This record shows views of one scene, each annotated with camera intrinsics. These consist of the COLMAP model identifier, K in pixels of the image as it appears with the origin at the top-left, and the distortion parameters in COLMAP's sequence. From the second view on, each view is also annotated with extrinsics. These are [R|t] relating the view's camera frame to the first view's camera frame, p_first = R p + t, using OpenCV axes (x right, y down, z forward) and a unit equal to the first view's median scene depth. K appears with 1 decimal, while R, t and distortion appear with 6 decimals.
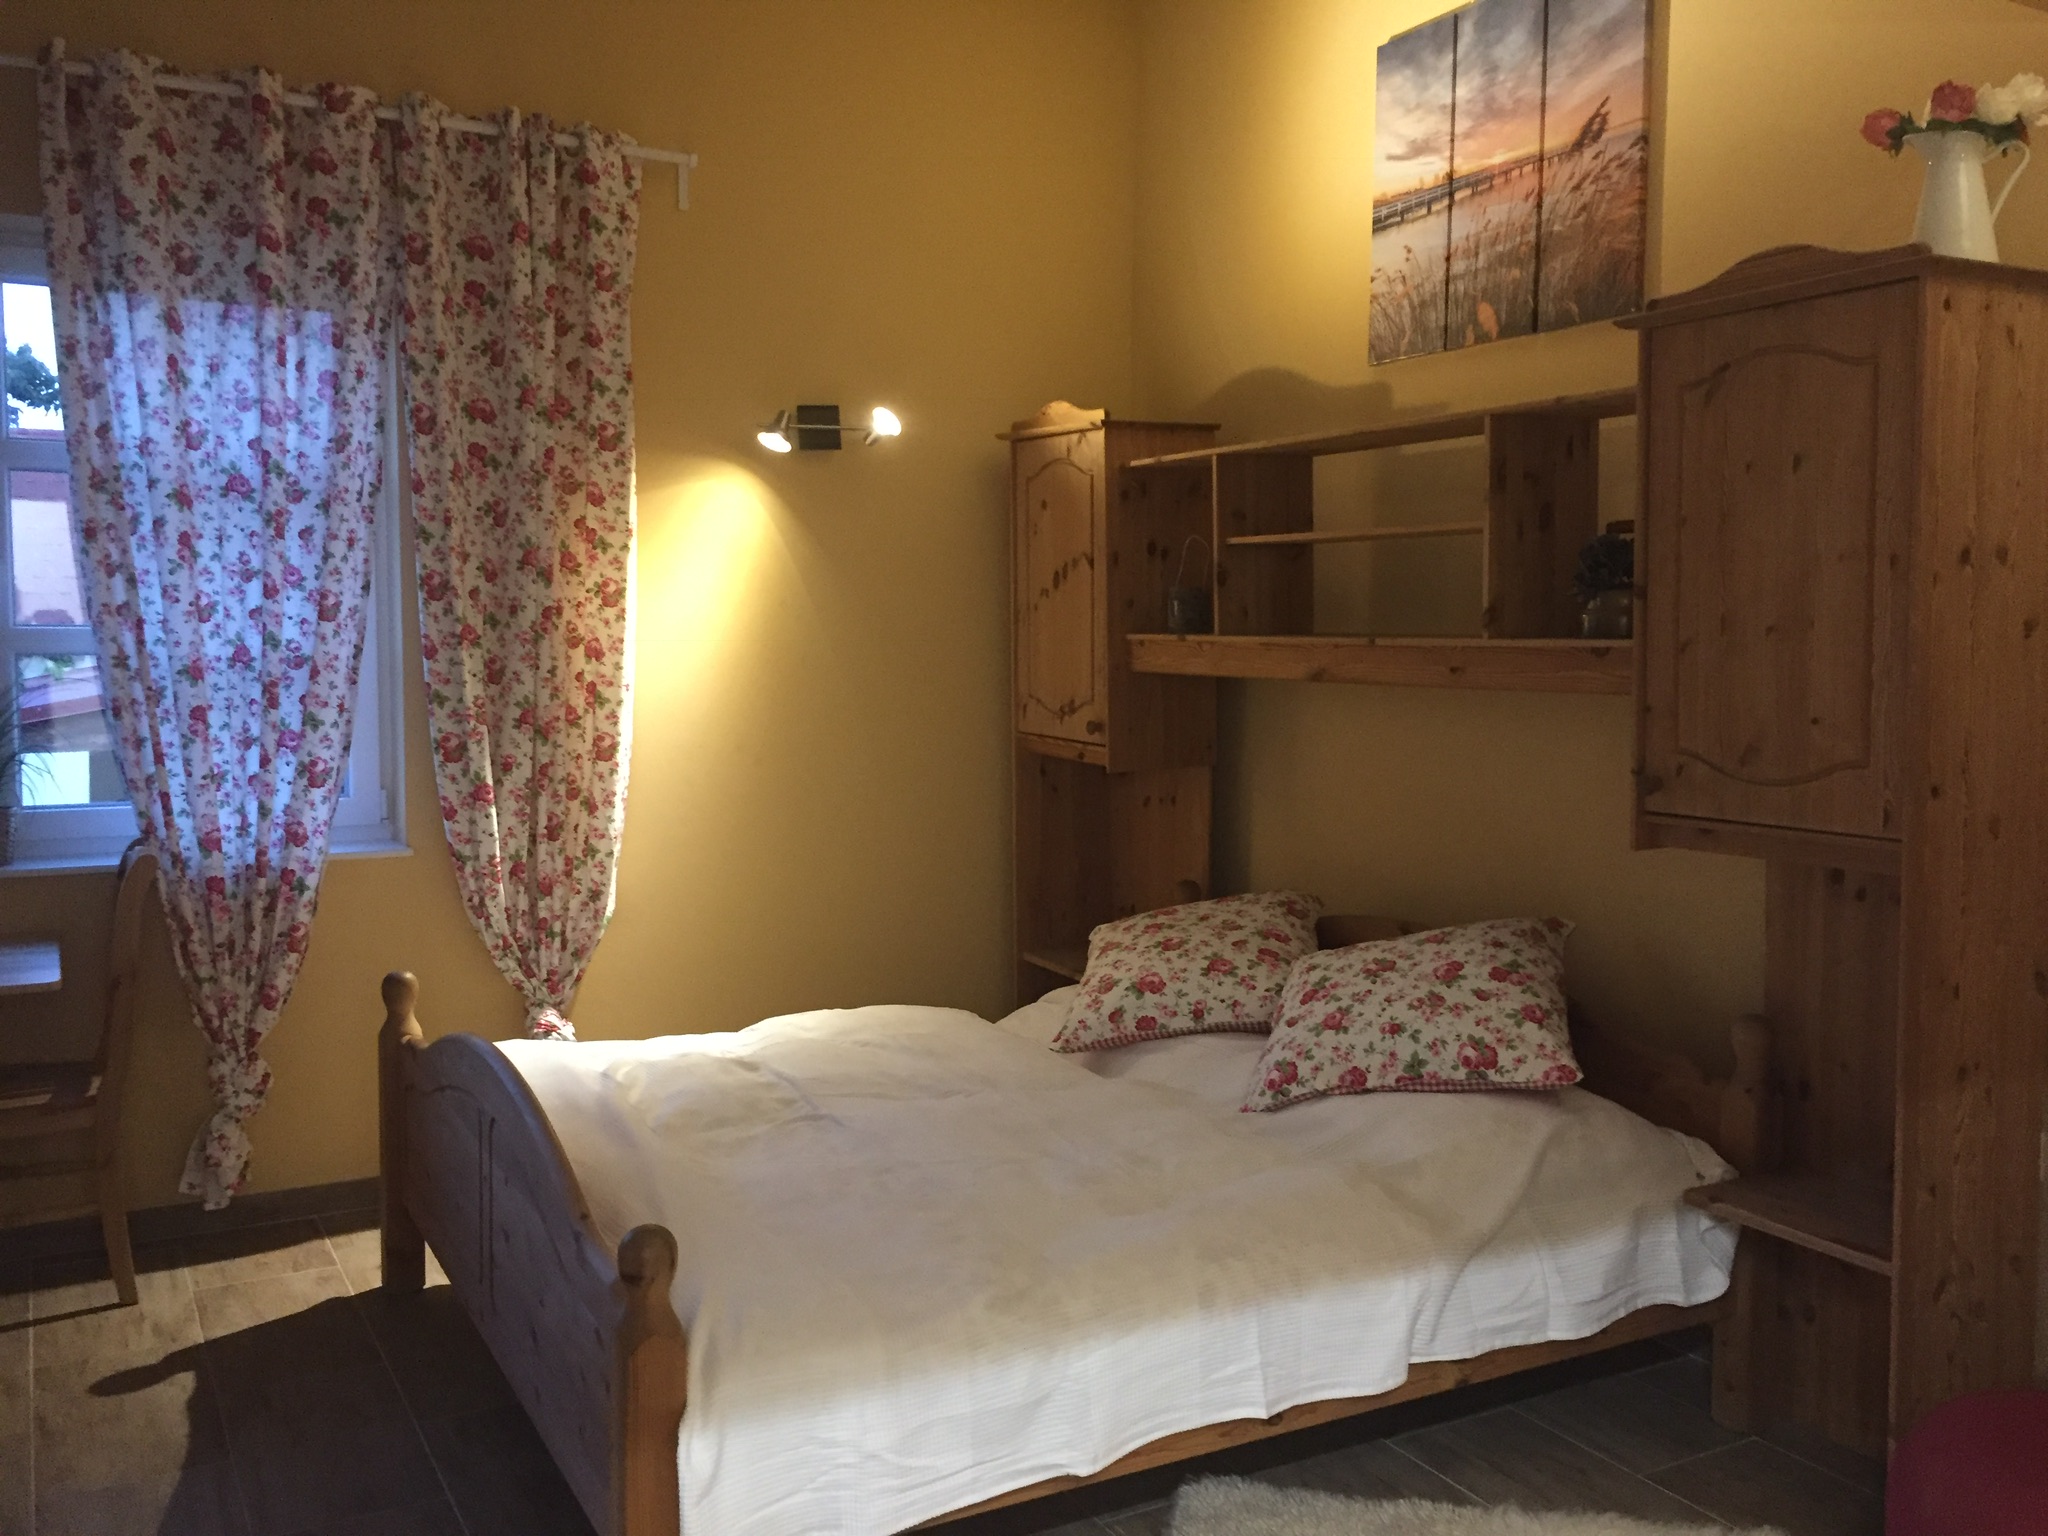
lens RADIAL K [[1776.6, 0, 1029.8], [0, 1776.6, 759.5], [0, 0, 1]] dist [0.036914, -0.031950]
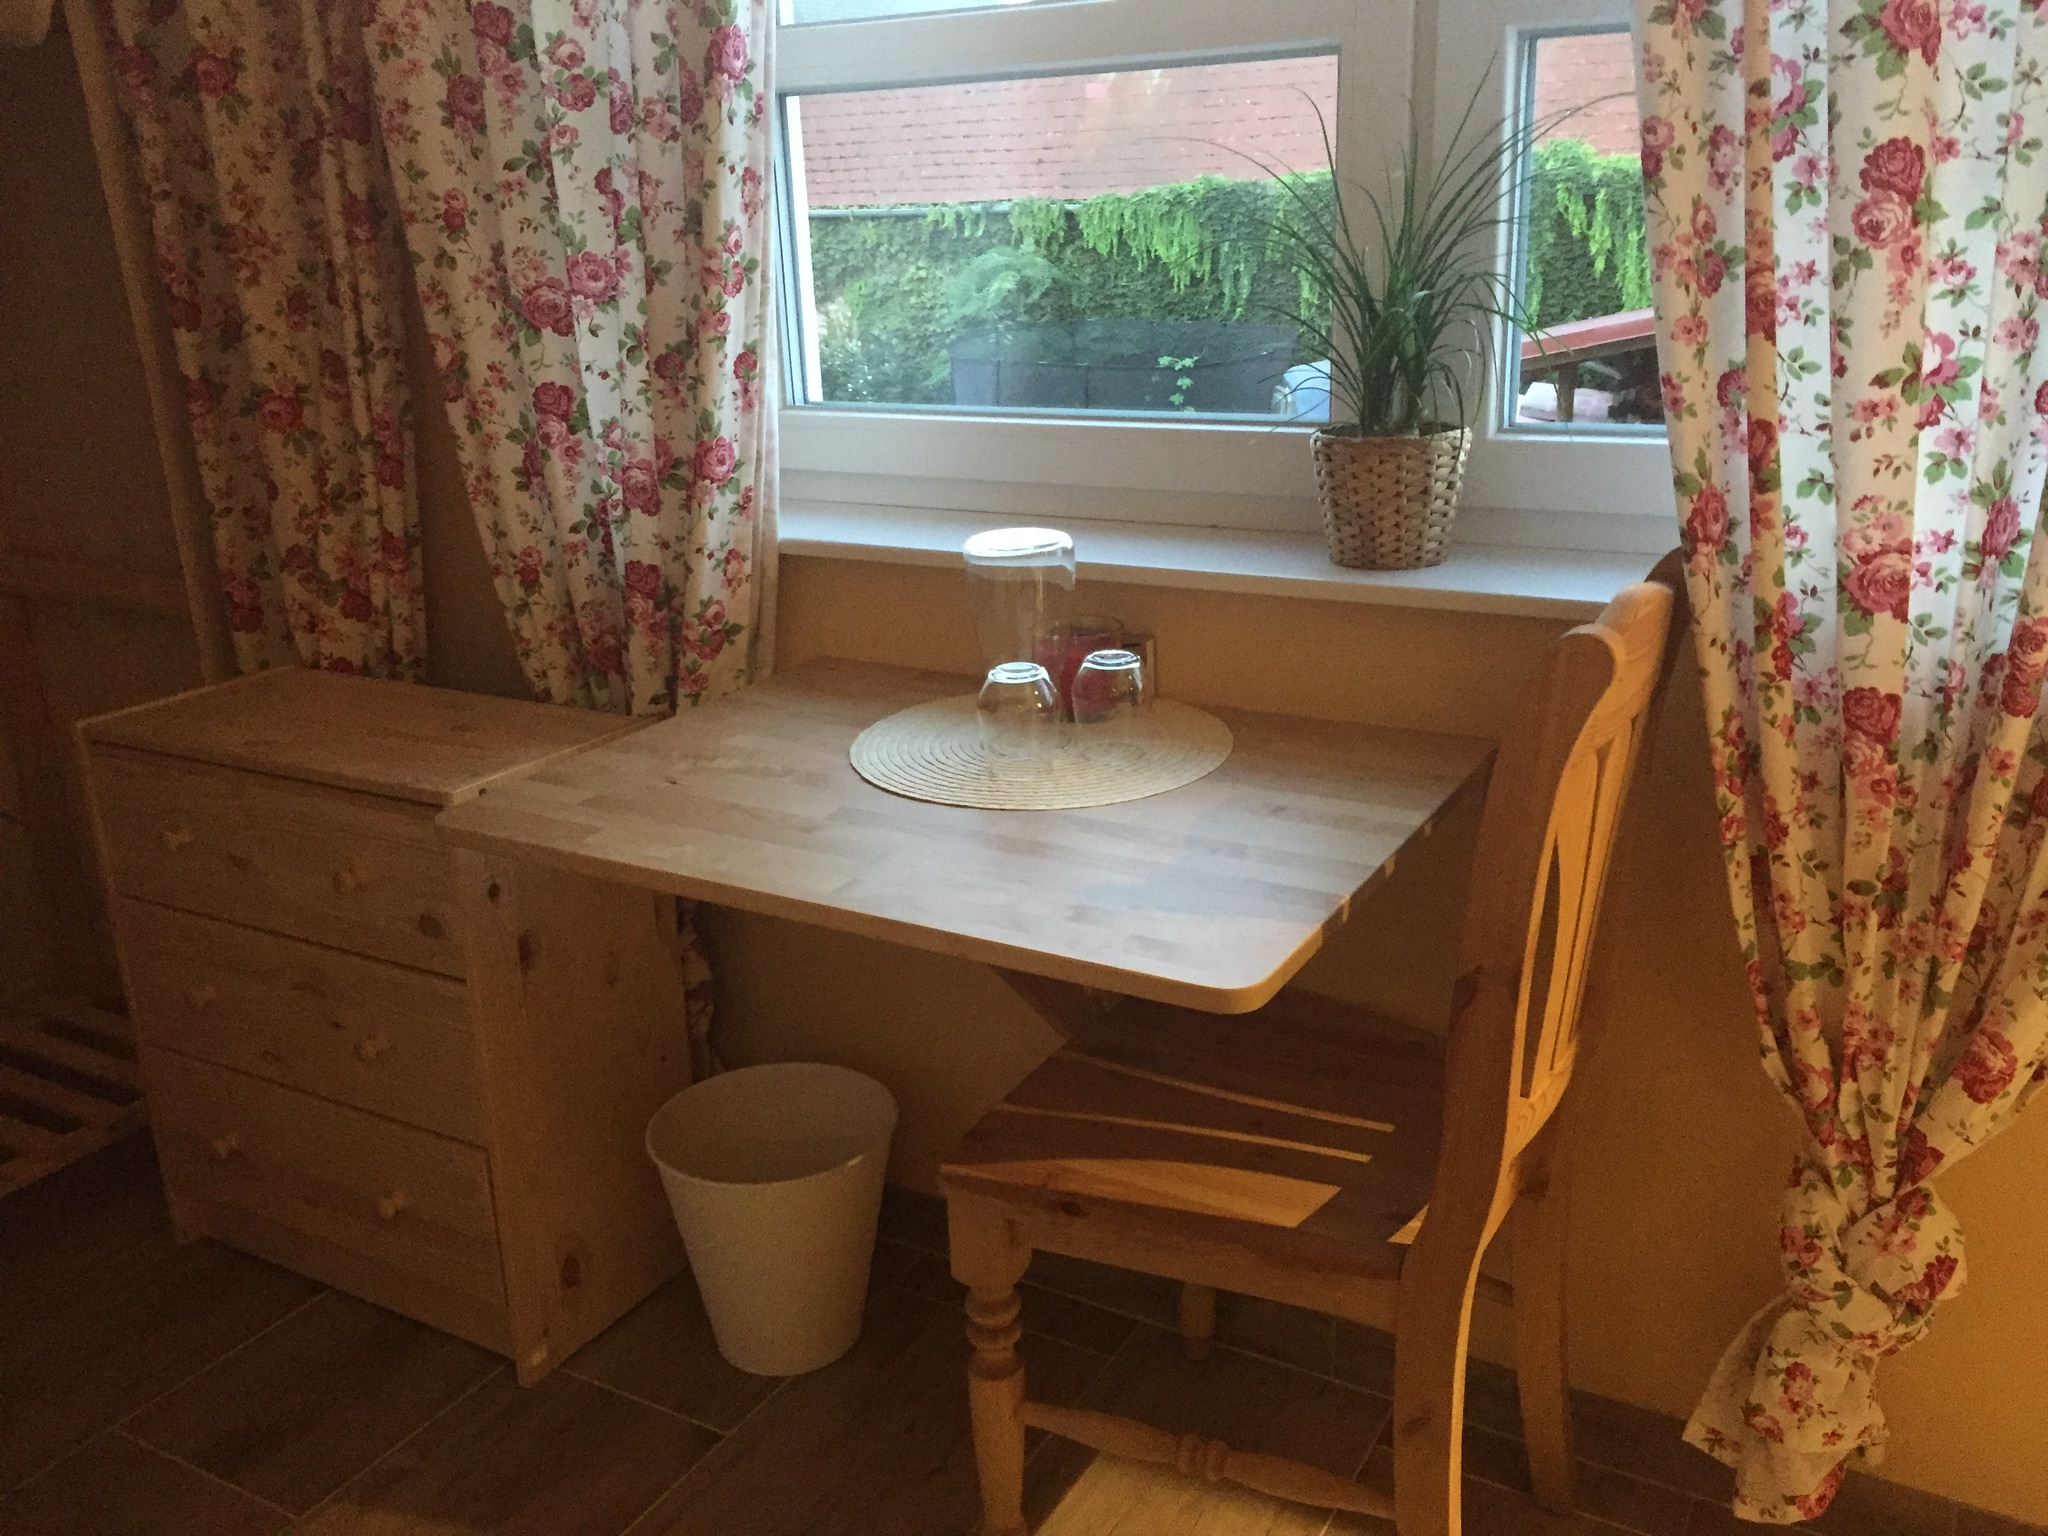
lens RADIAL K [[1776.6, 0, 1033.7], [0, 1776.6, 766.7], [0, 0, 1]] dist [0.036914, -0.031950]
pose [[0.530046, 0.232899, -0.815358, -0.263198], [-0.030605, 0.966171, 0.256081, -0.000486], [0.847416, -0.110781, 0.519243, 0.690832]]
